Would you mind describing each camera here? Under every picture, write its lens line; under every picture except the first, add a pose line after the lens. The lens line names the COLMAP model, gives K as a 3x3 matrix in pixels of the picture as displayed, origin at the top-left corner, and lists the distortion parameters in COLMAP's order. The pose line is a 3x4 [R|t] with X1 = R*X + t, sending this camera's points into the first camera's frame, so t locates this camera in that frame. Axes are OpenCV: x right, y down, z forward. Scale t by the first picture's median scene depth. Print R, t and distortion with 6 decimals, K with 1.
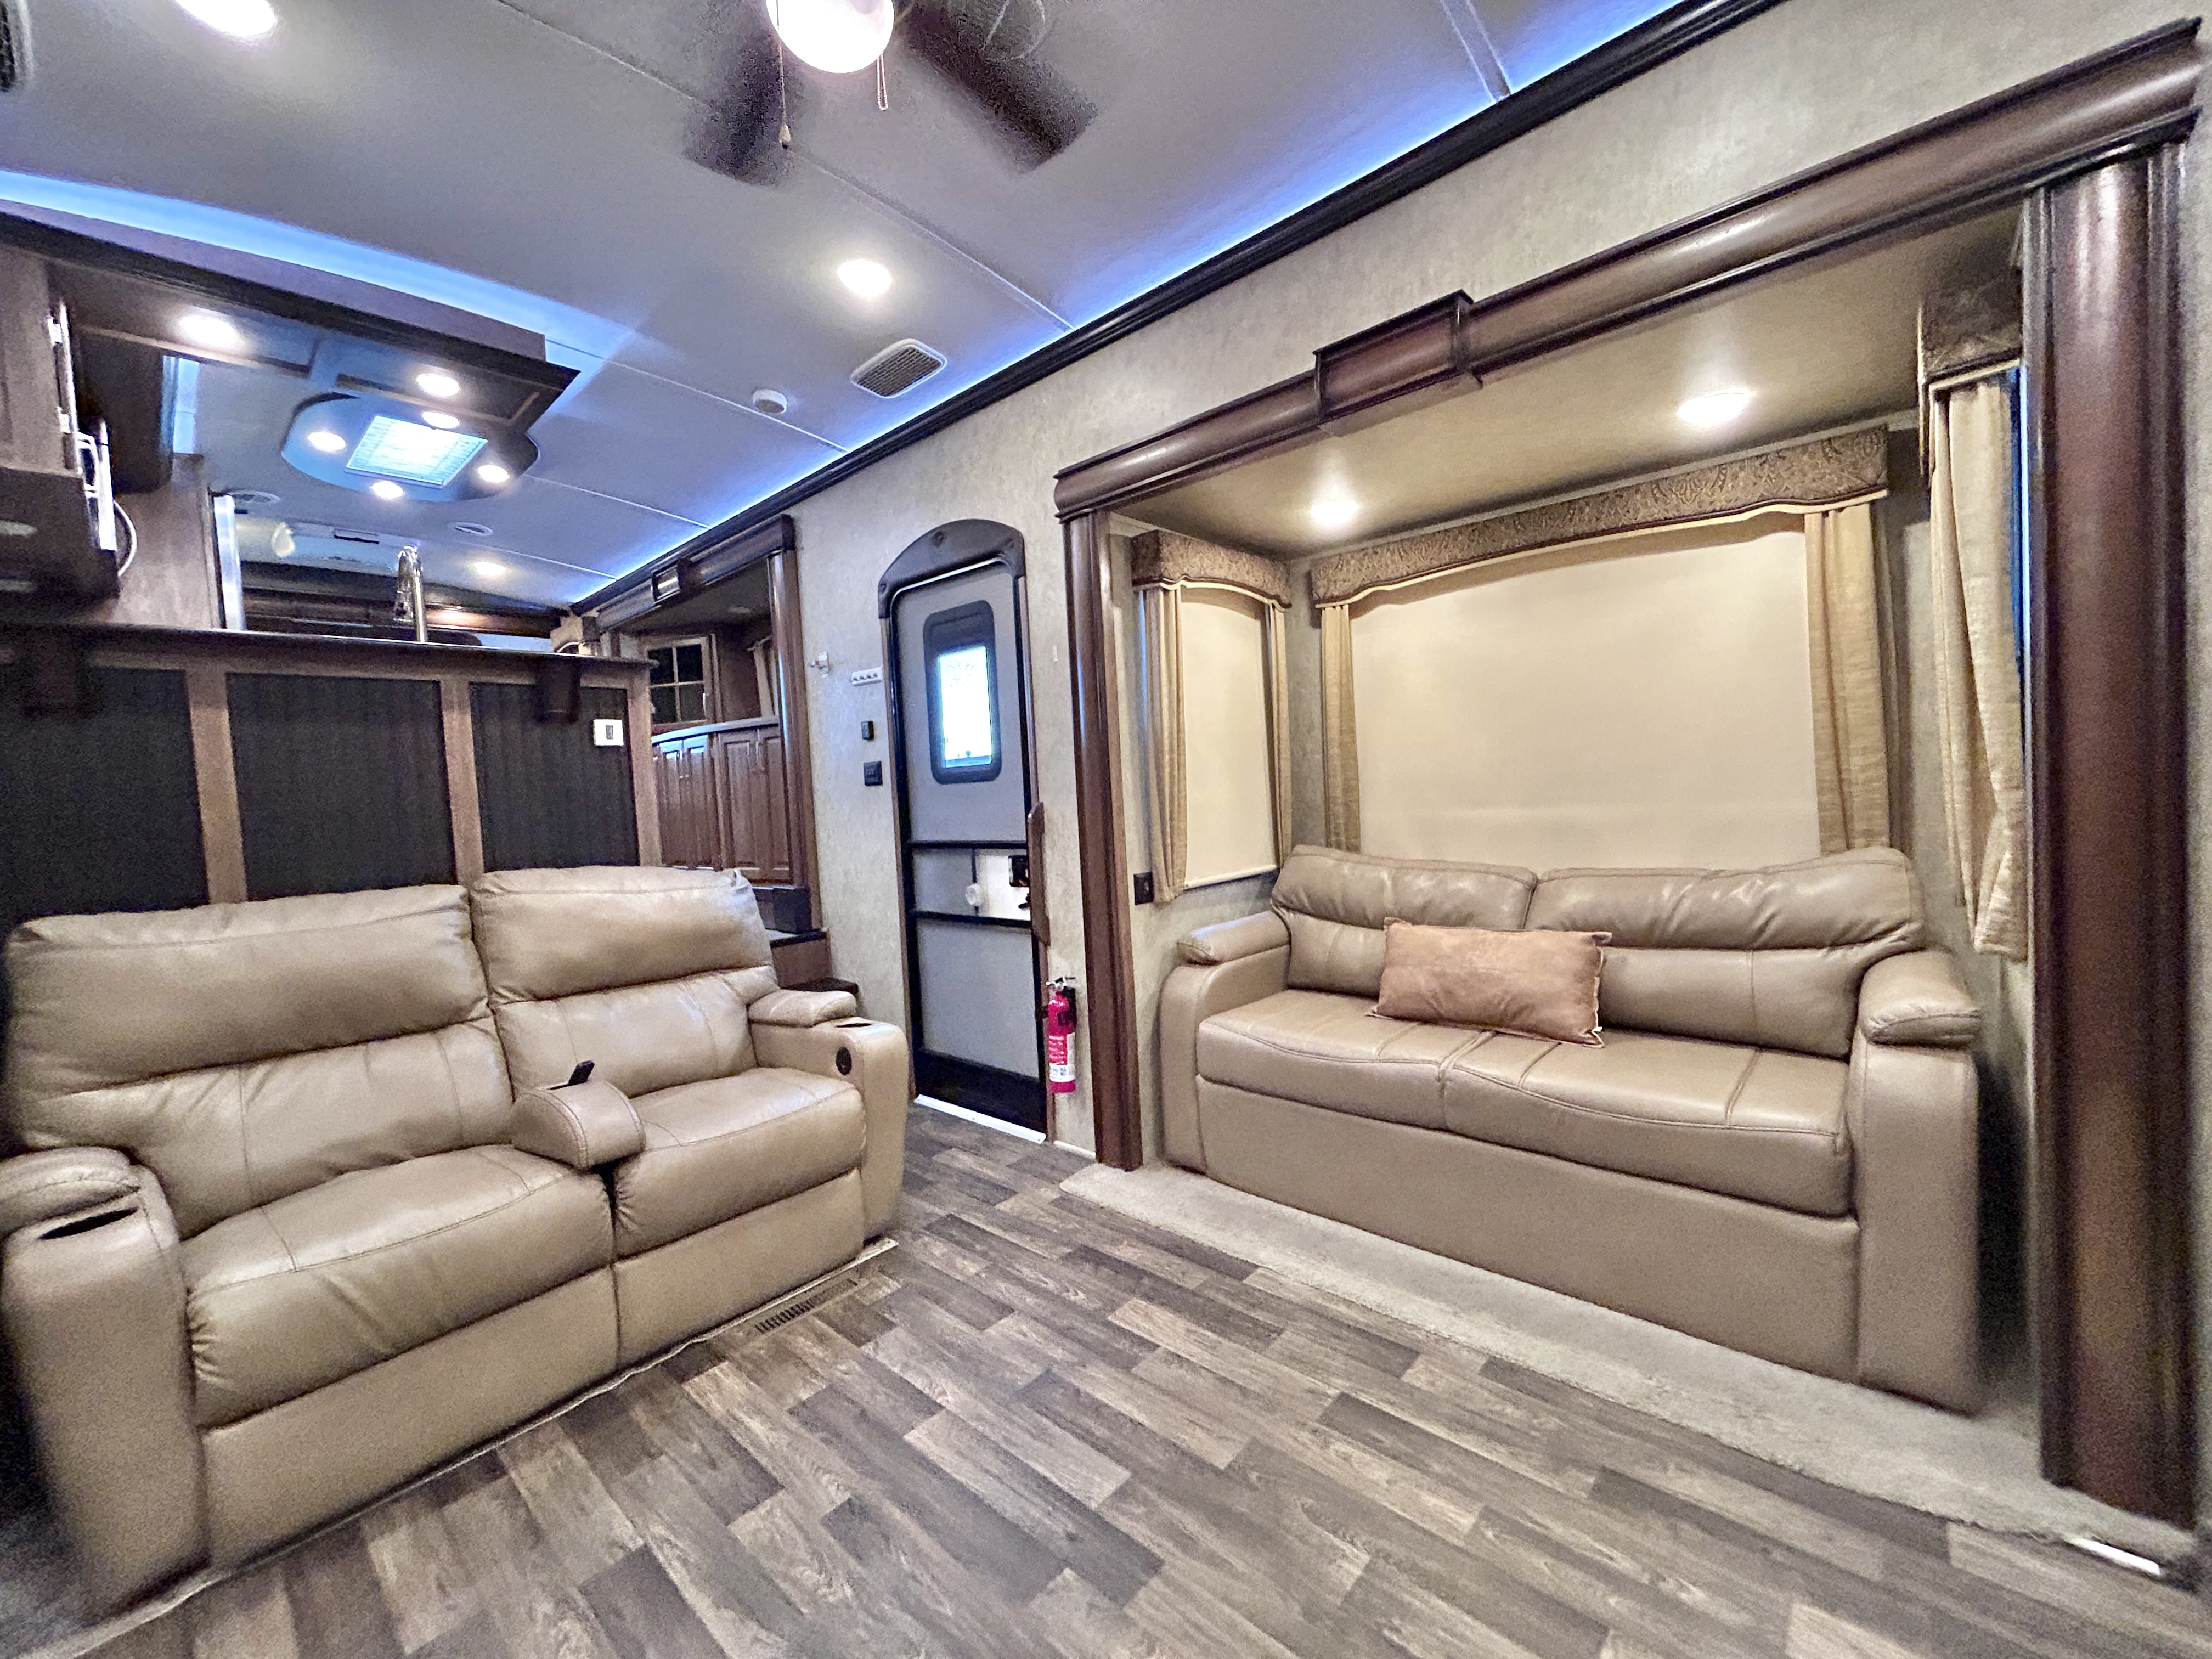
lens RADIAL K [[891.5, 0, 1108.2], [0, 891.5, 829.3], [0, 0, 1]] dist [-0.002080, 0.001321]
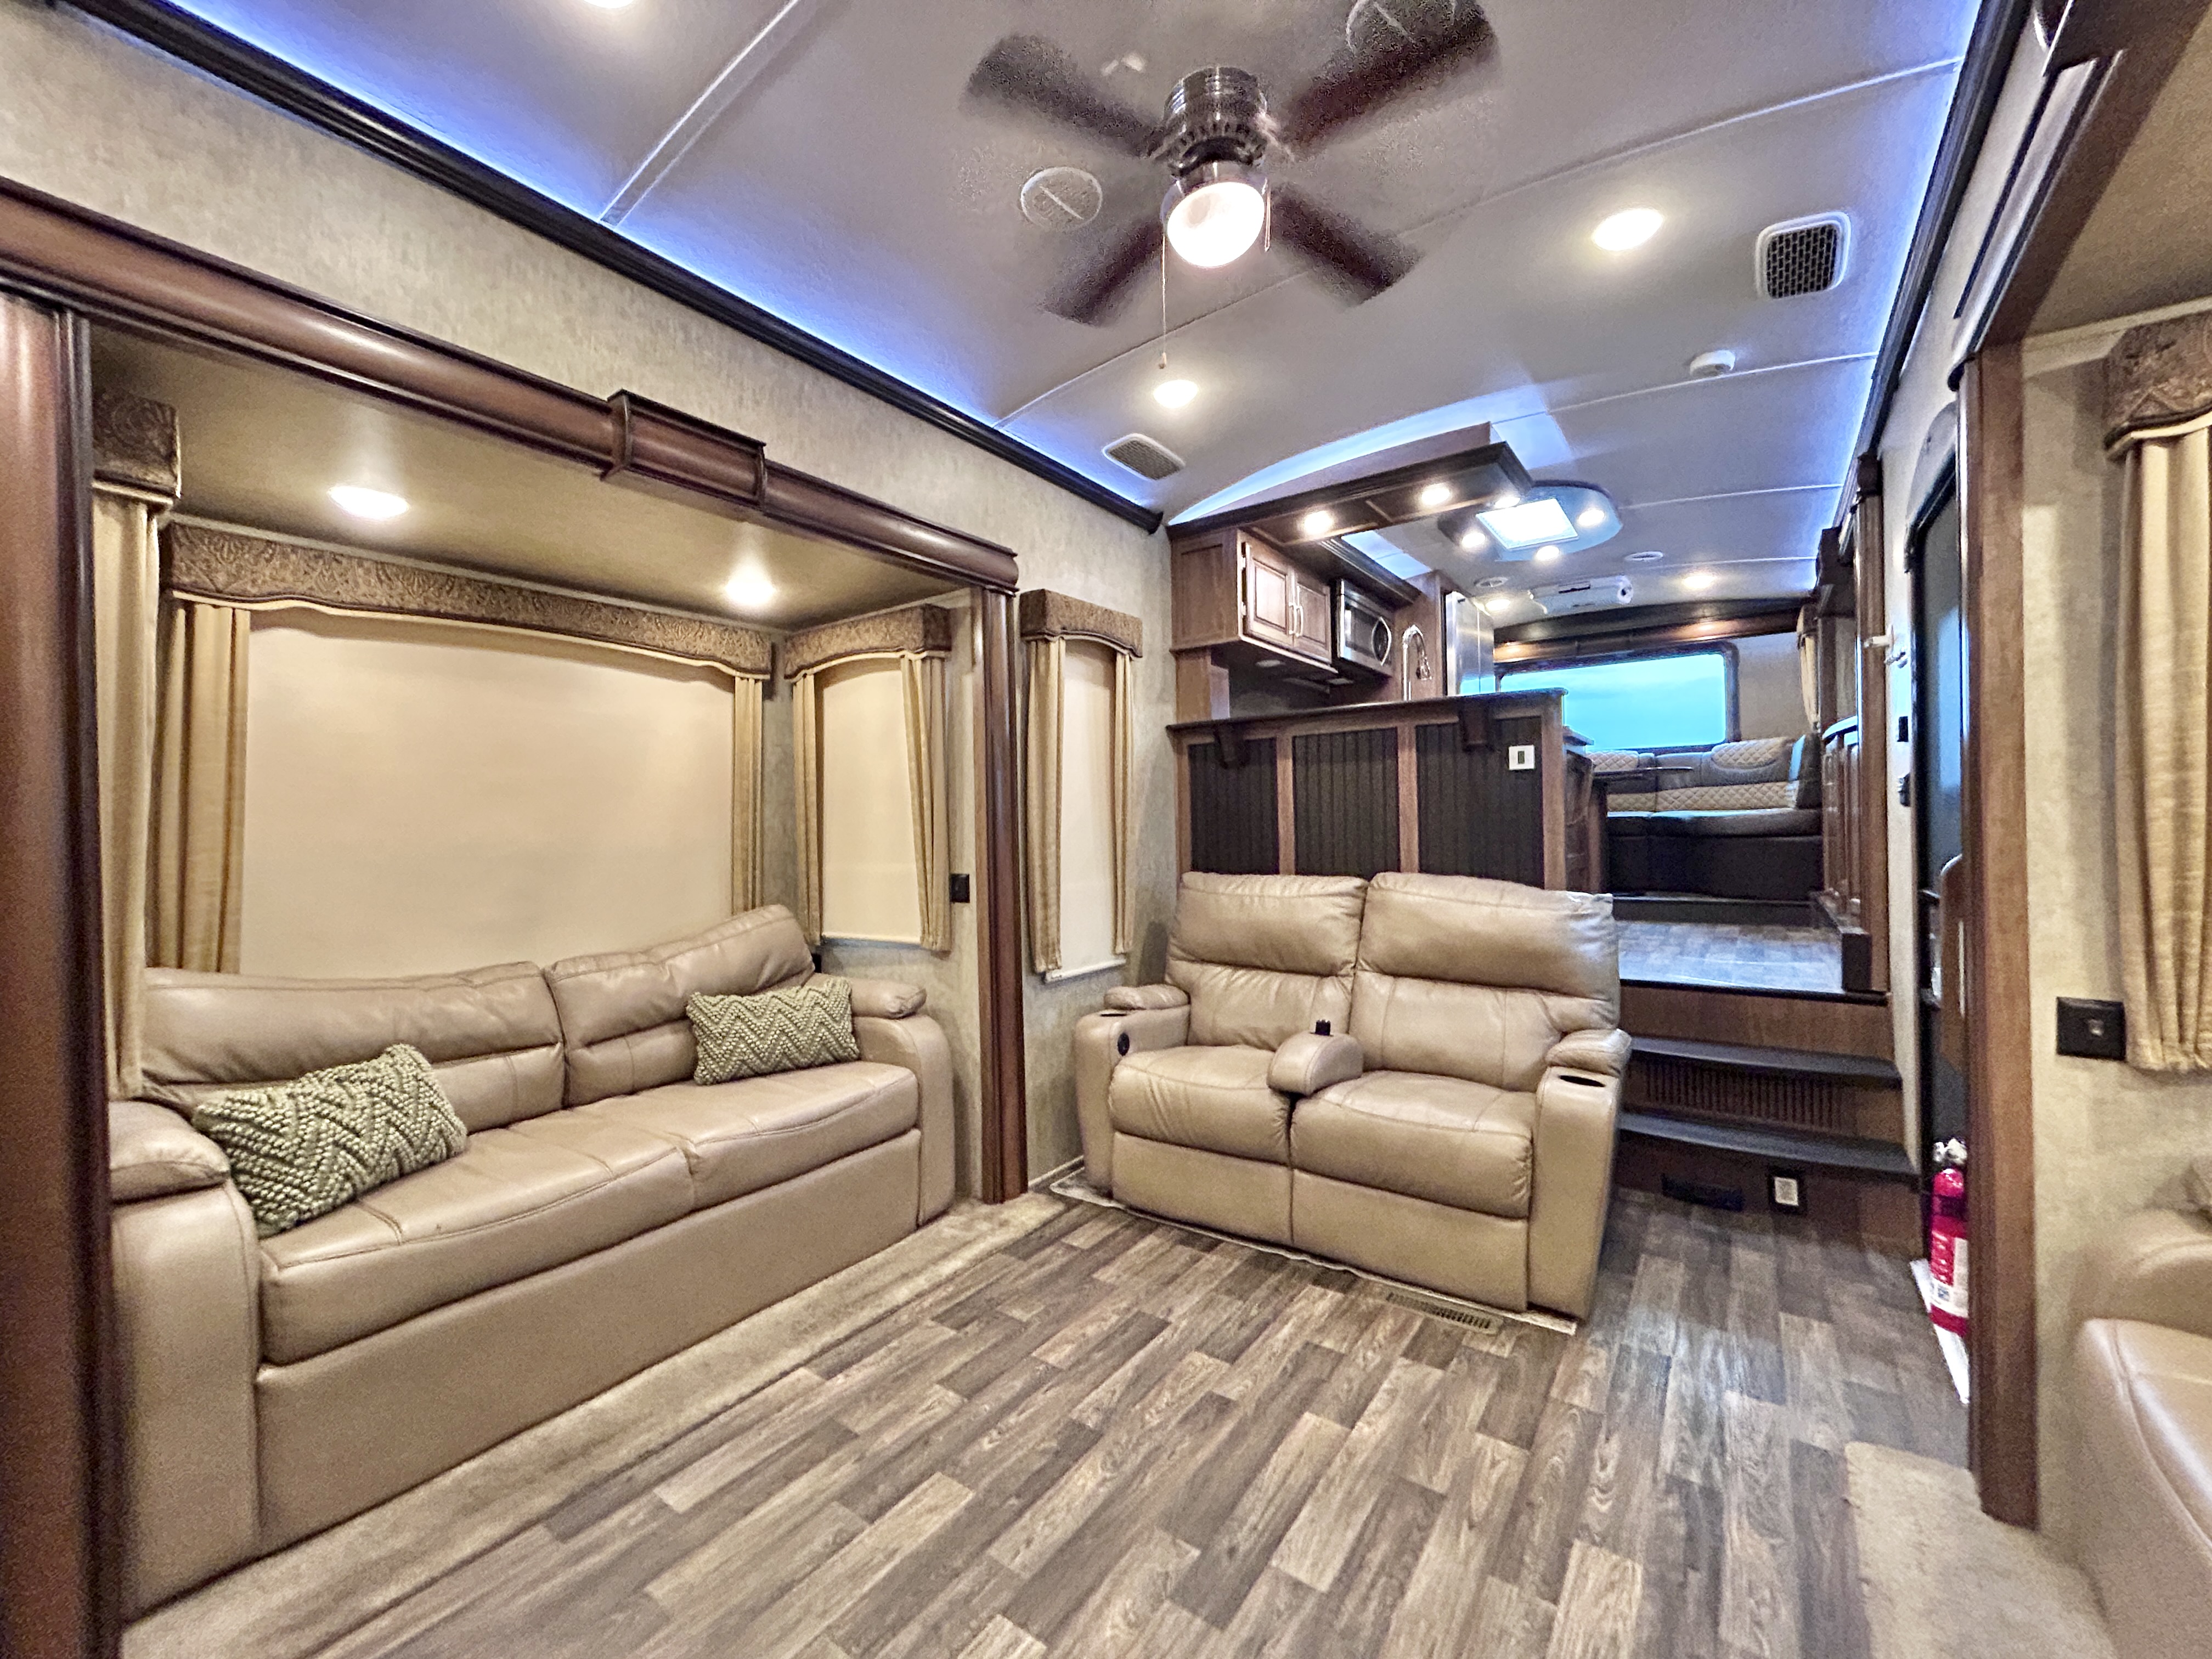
lens RADIAL K [[891.5, 0, 1101.5], [0, 891.5, 833.3], [0, 0, 1]] dist [-0.002080, 0.001321]
pose [[0.114099, 0.056130, -0.991882, 0.653934], [-0.037987, 0.997919, 0.052102, -0.071547], [0.992743, 0.031733, 0.115994, 0.482650]]
